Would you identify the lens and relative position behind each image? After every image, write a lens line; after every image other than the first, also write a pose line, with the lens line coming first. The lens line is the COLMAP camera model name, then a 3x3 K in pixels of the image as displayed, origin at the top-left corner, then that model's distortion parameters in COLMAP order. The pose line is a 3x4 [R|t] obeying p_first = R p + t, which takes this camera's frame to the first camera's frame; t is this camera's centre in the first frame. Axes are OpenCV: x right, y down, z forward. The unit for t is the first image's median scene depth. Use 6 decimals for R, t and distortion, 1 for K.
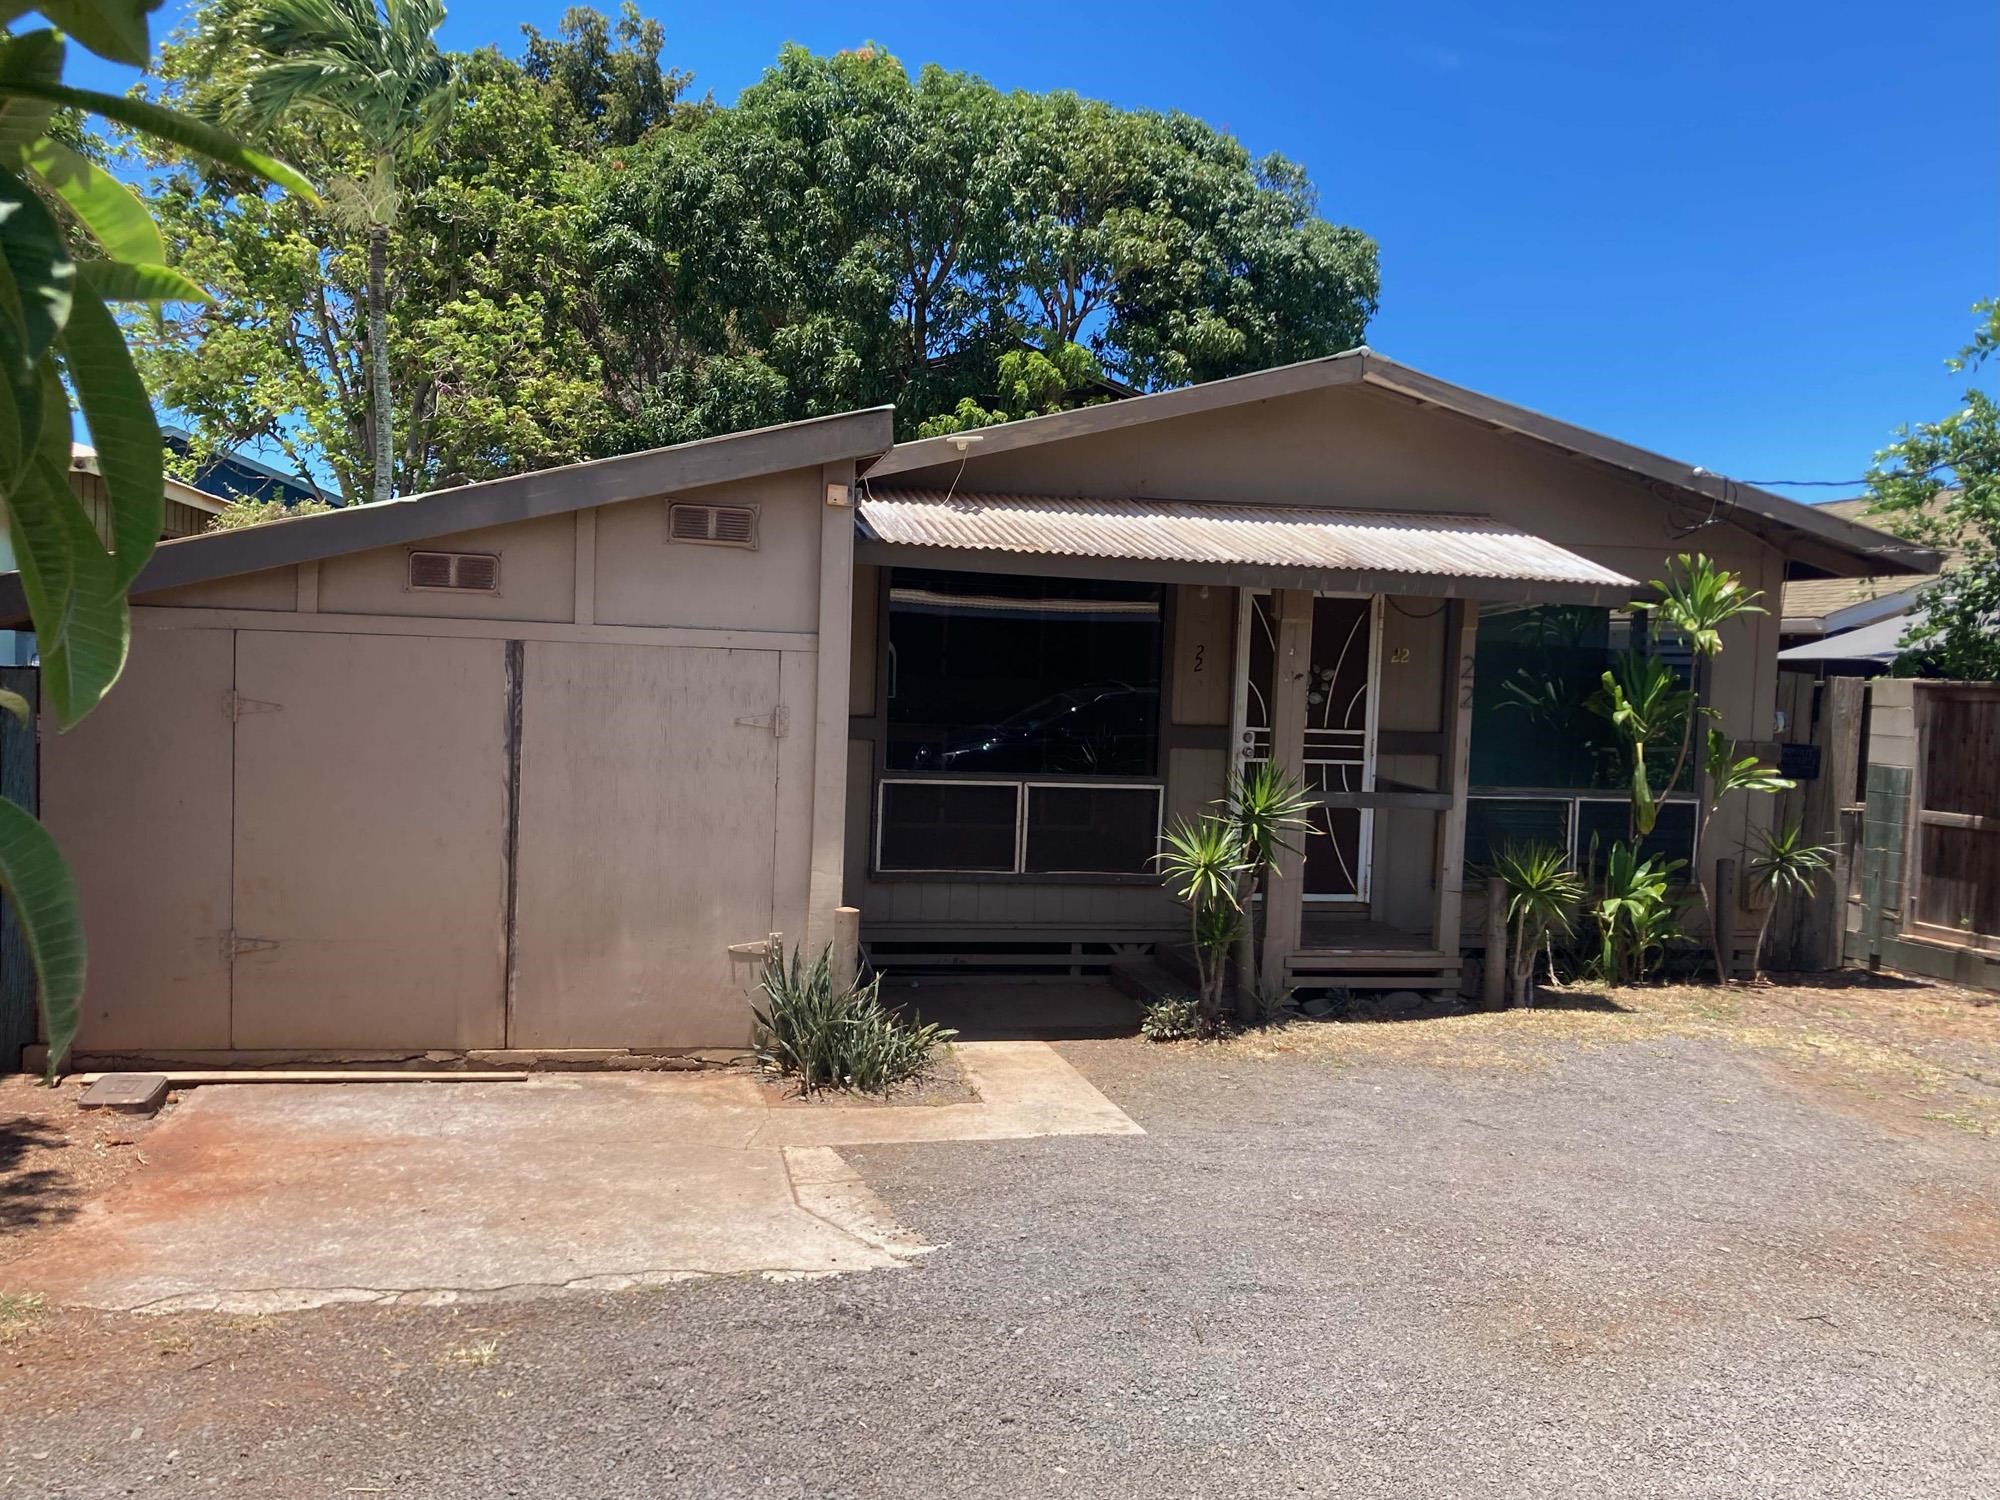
lens RADIAL K [[1789.2, 0, 999.4], [0, 1789.2, 783.6], [0, 0, 1]] dist [-0.009395, -0.005794]
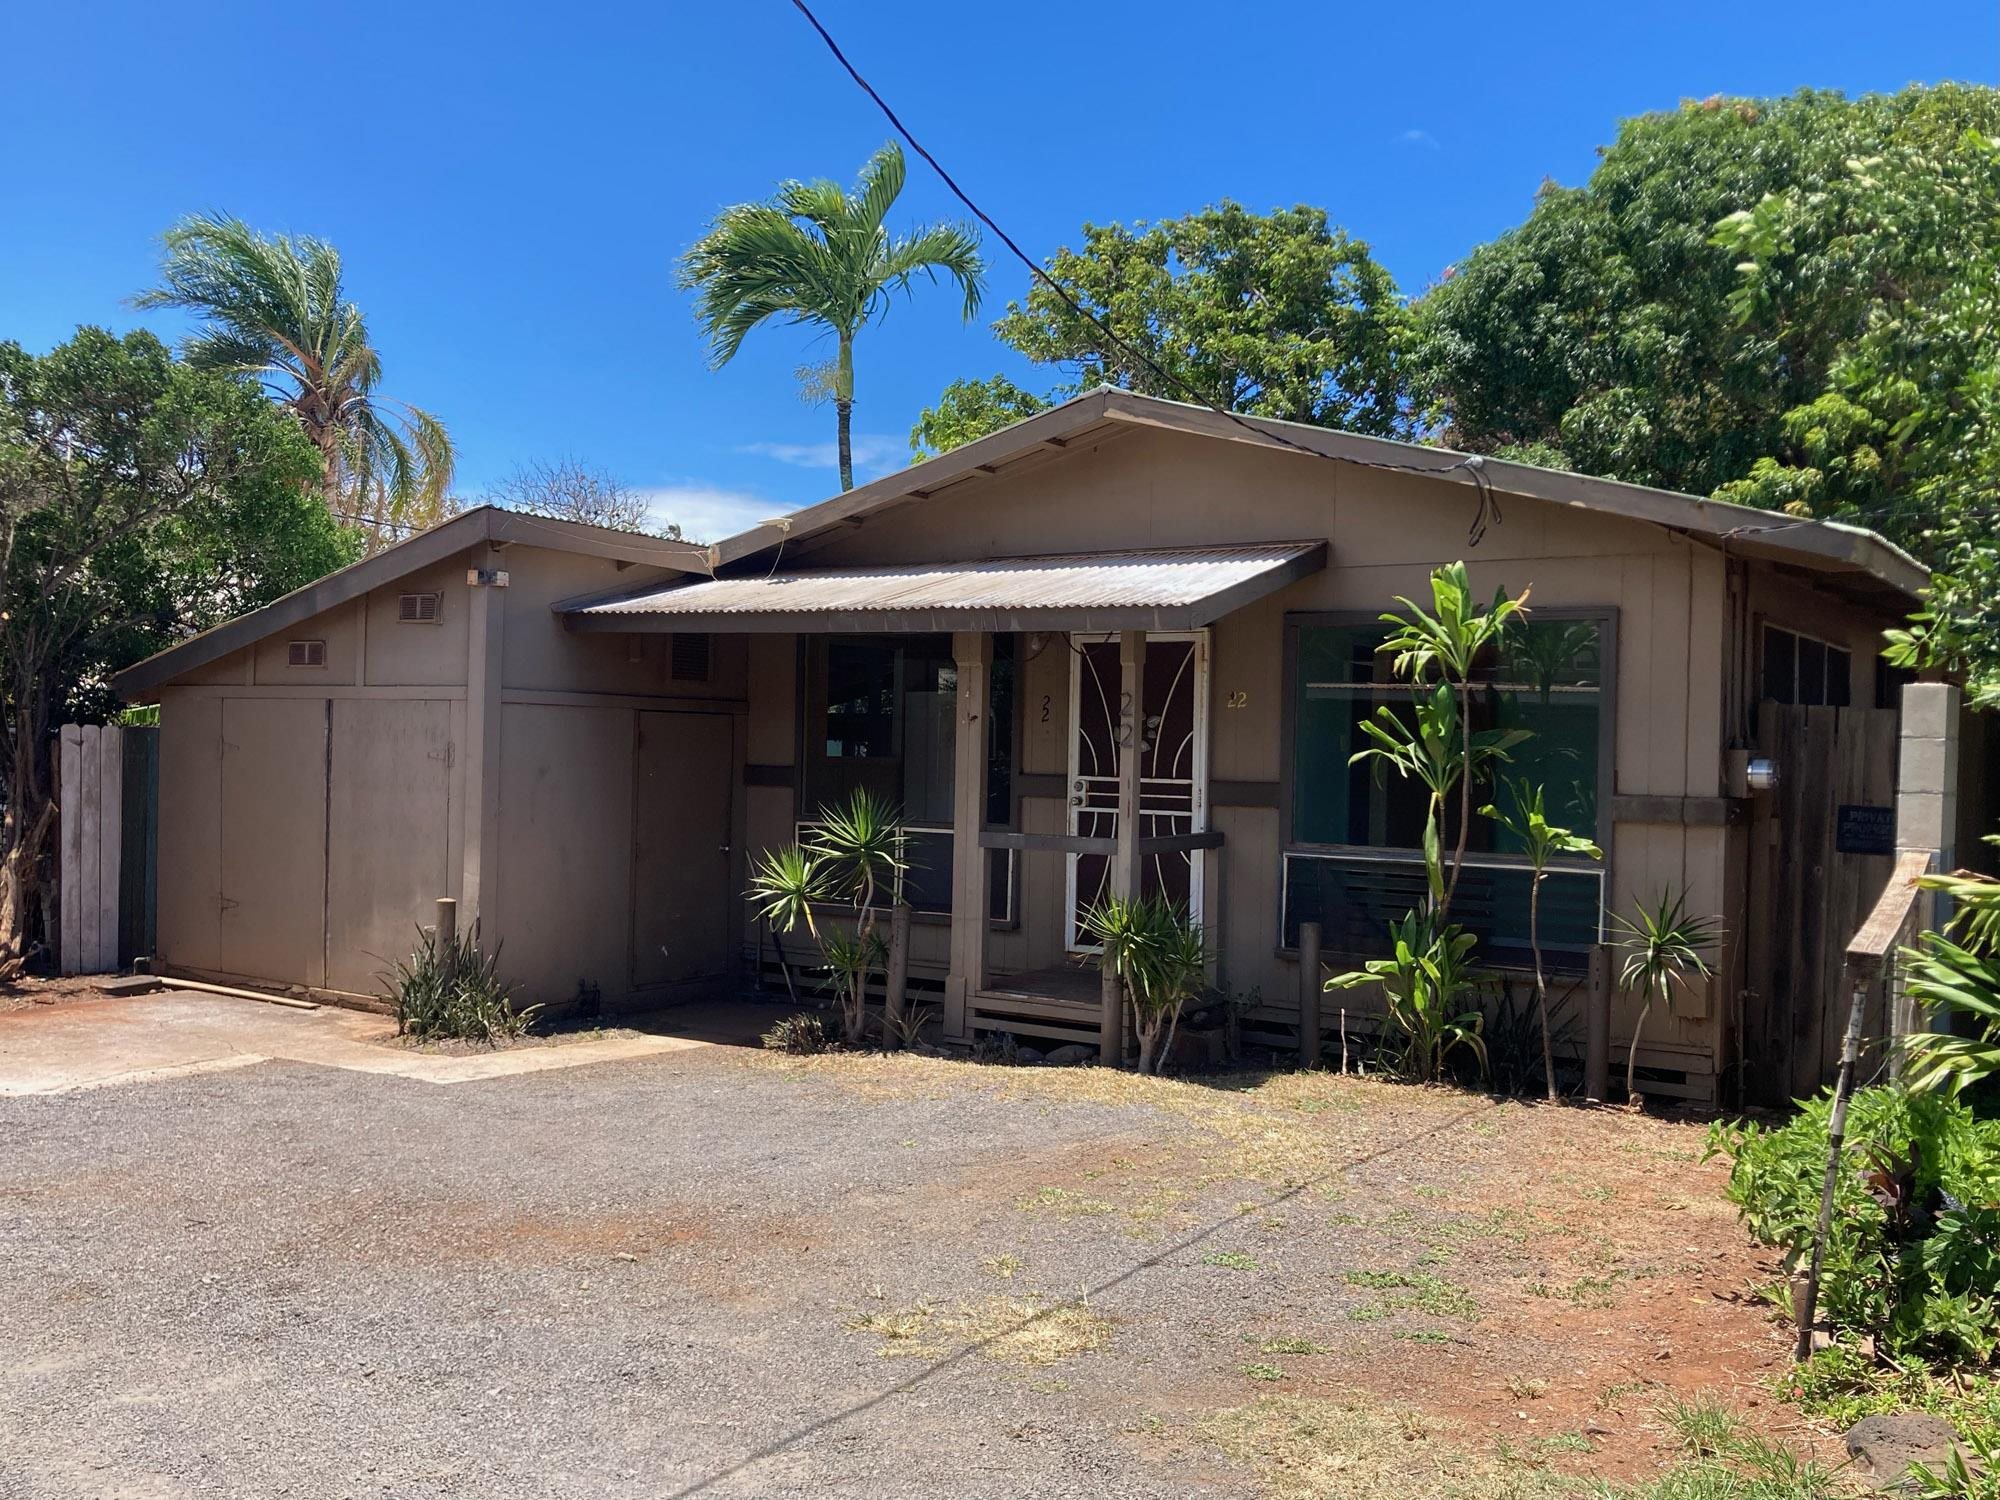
lens RADIAL K [[1828.3, 0, 1000.0], [0, 1828.3, 750.0], [0, 0, 1]] dist [0.005644, -0.002964]
pose [[0.701614, -0.017096, -0.712352, 0.829216], [-0.047488, 0.996368, -0.070684, 0.027743], [0.710973, 0.083421, 0.698253, 0.260957]]
